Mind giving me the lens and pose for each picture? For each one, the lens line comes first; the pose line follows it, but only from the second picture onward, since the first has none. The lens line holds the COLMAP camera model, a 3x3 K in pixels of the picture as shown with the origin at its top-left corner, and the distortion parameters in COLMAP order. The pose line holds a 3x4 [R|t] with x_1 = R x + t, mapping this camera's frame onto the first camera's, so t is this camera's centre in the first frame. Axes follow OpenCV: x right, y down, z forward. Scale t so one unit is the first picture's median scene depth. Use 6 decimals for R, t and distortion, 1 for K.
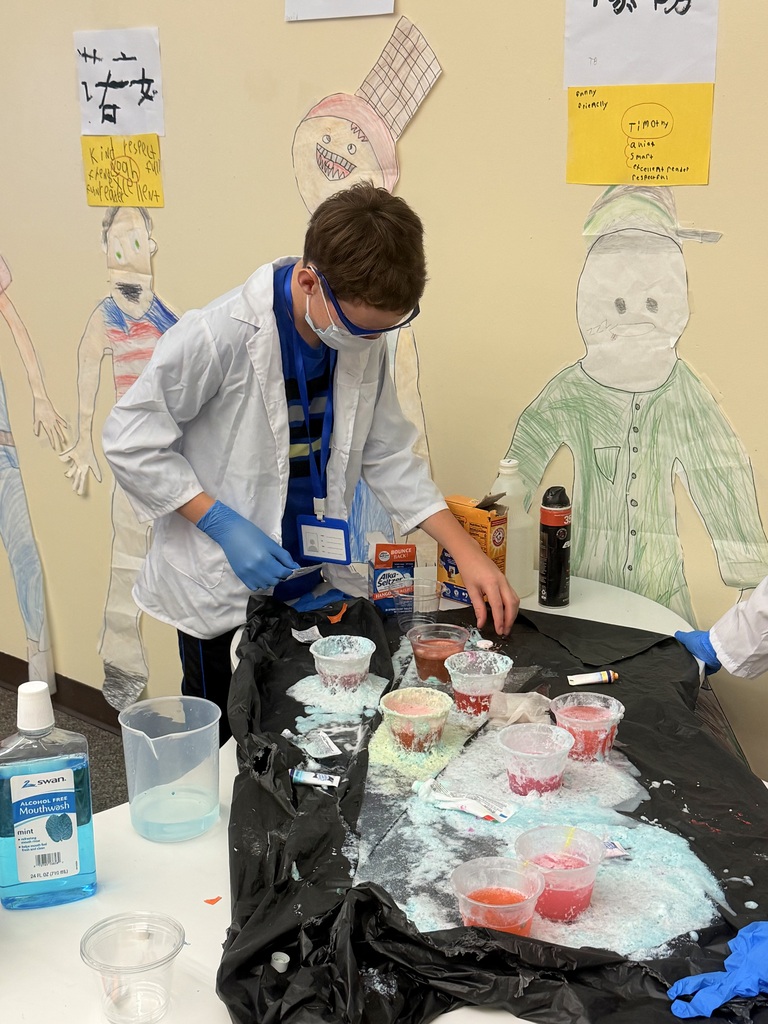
lens RADIAL K [[1426.0, 0, 382.3], [0, 1426.0, 511.4], [0, 0, 1]] dist [0.149394, 0.000000]
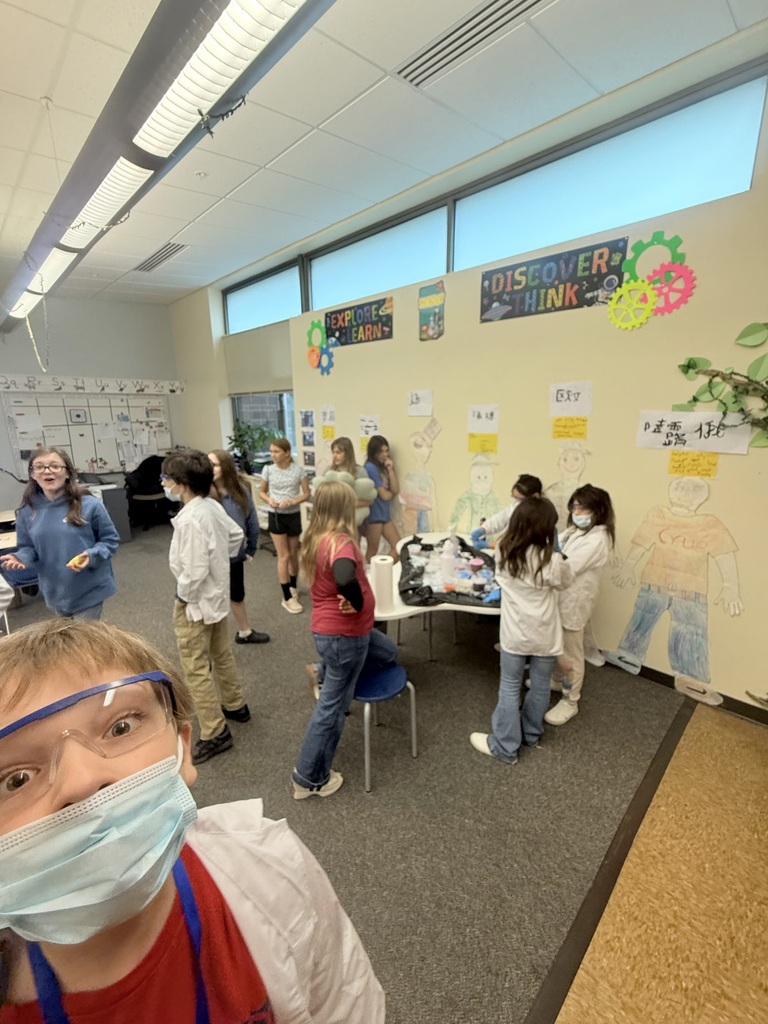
lens RADIAL K [[419.3, 0, 389.3], [0, 419.3, 515.1], [0, 0, 1]] dist [-0.002172, -0.000465]
pose [[0.998466, 0.011619, -0.054143, -0.051899], [-0.012637, 0.999749, -0.018498, 0.010257], [0.053914, 0.019154, 0.998362, -0.376711]]
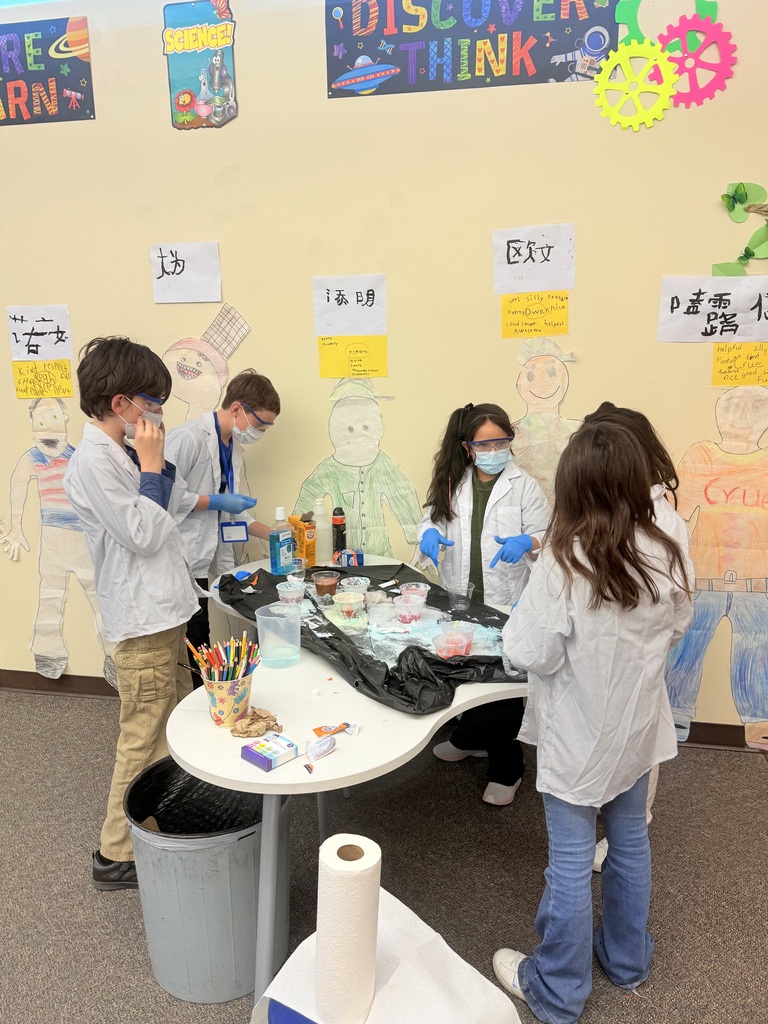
lens RADIAL K [[747.7, 0, 422.3], [0, 747.7, 516.2], [0, 0, 1]] dist [0.037705, -0.042851]
pose [[0.865549, -0.109262, 0.488760, -0.308832], [0.137613, 0.990234, -0.022335, 0.033426], [-0.481547, 0.086592, 0.872132, -0.076219]]
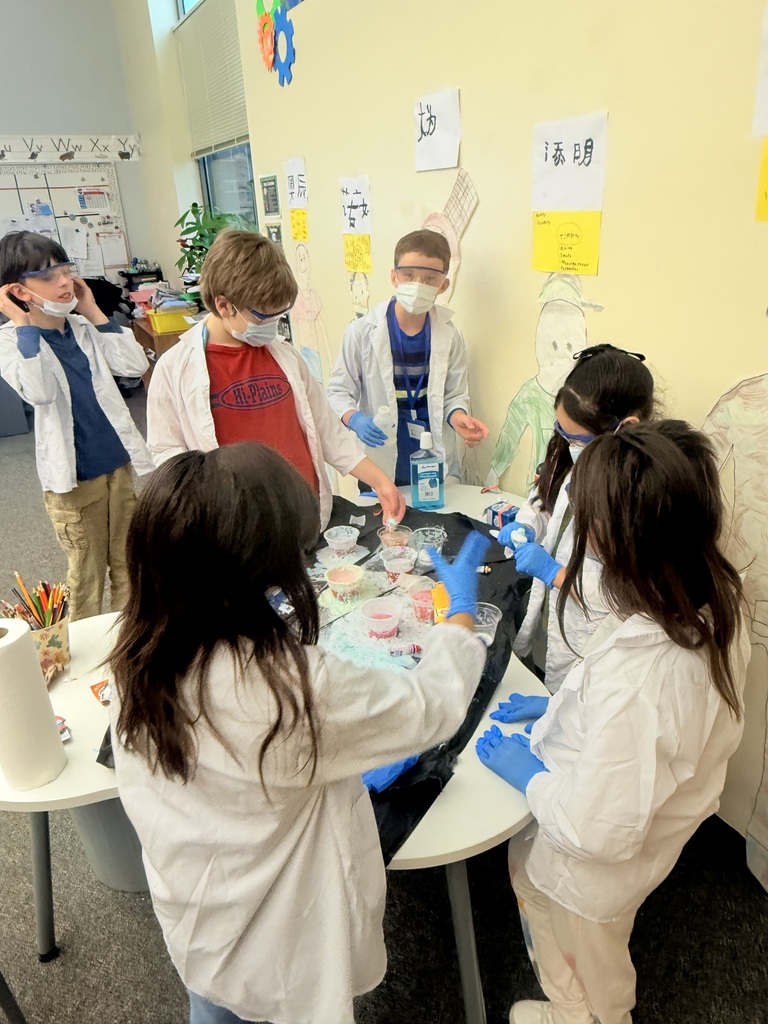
lens RADIAL K [[722.8, 0, 369.9], [0, 722.8, 492.0], [0, 0, 1]] dist [0.015026, -0.005777]
pose [[0.921771, 0.114749, -0.370365, 0.276038], [-0.066925, 0.987954, 0.139530, -0.072989], [0.381914, -0.103828, 0.918347, 0.123824]]
